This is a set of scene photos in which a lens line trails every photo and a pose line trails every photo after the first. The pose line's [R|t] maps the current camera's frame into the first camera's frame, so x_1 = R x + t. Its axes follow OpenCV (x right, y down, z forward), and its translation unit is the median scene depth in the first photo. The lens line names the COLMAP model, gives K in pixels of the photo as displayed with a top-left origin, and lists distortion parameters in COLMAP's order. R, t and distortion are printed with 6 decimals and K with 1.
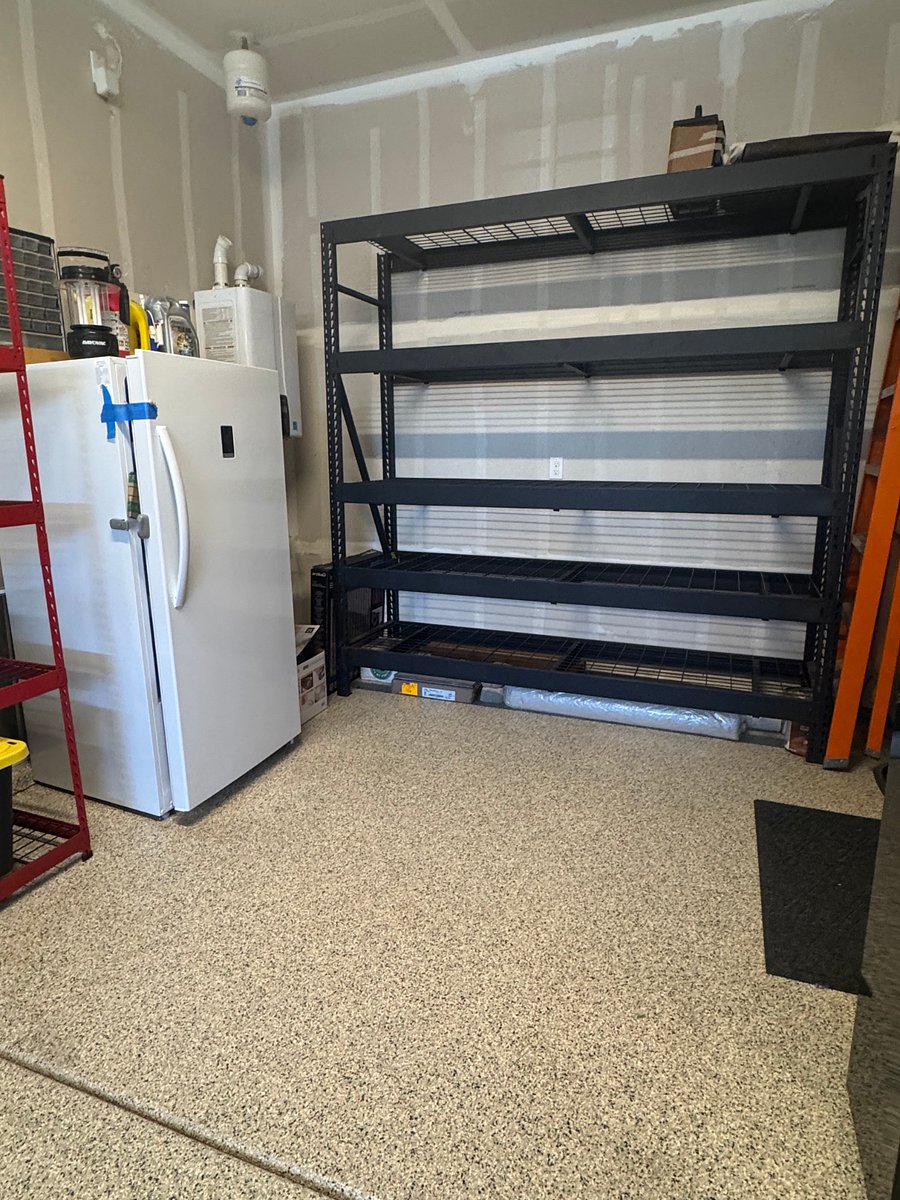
lens RADIAL K [[683.7, 0, 457.7], [0, 683.7, 583.9], [0, 0, 1]] dist [0.000287, 0.002225]
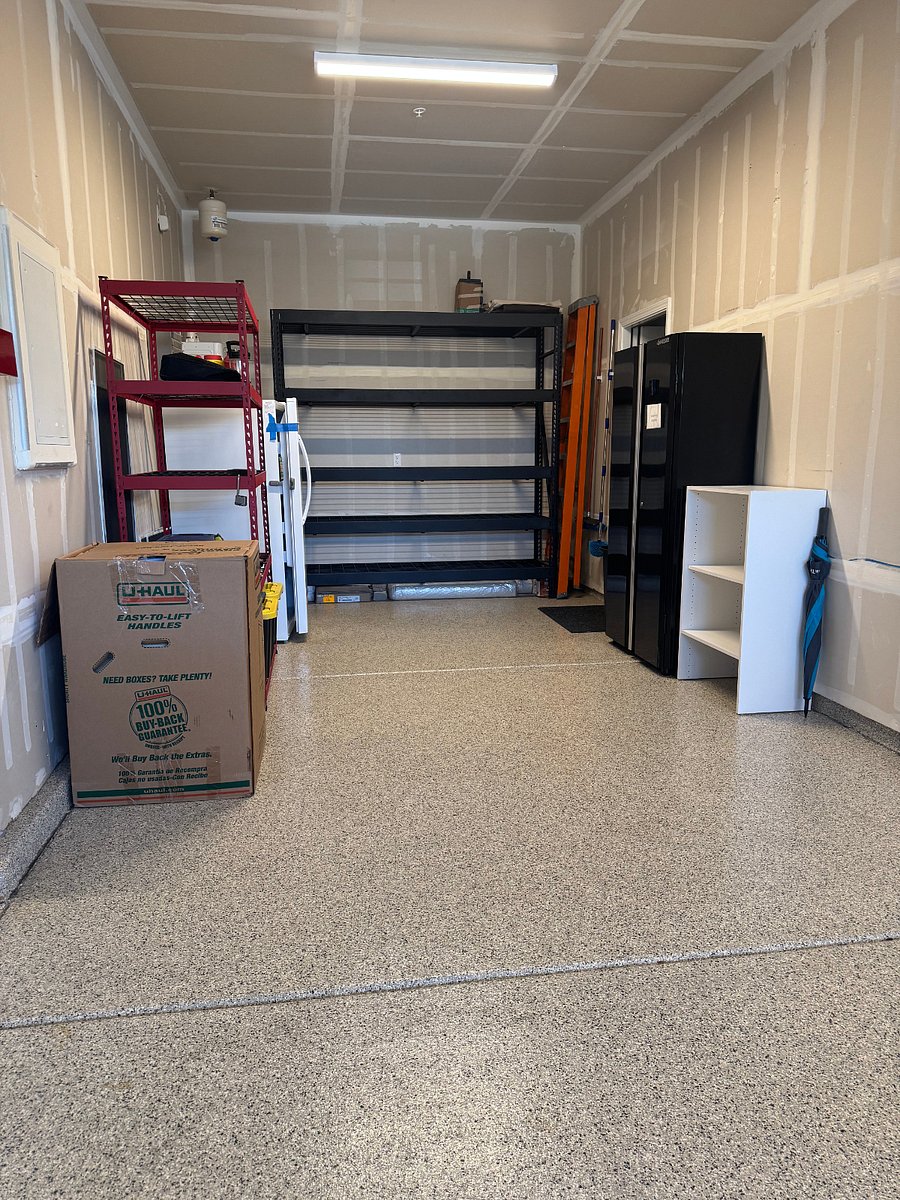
lens RADIAL K [[819.8, 0, 447.9], [0, 819.8, 600.0], [0, 0, 1]] dist [0.041633, -0.001042]
pose [[0.865140, -0.090909, 0.493223, -0.838711], [0.102599, 0.994717, 0.003378, 0.193659], [-0.490924, 0.047682, 0.869896, -0.861216]]
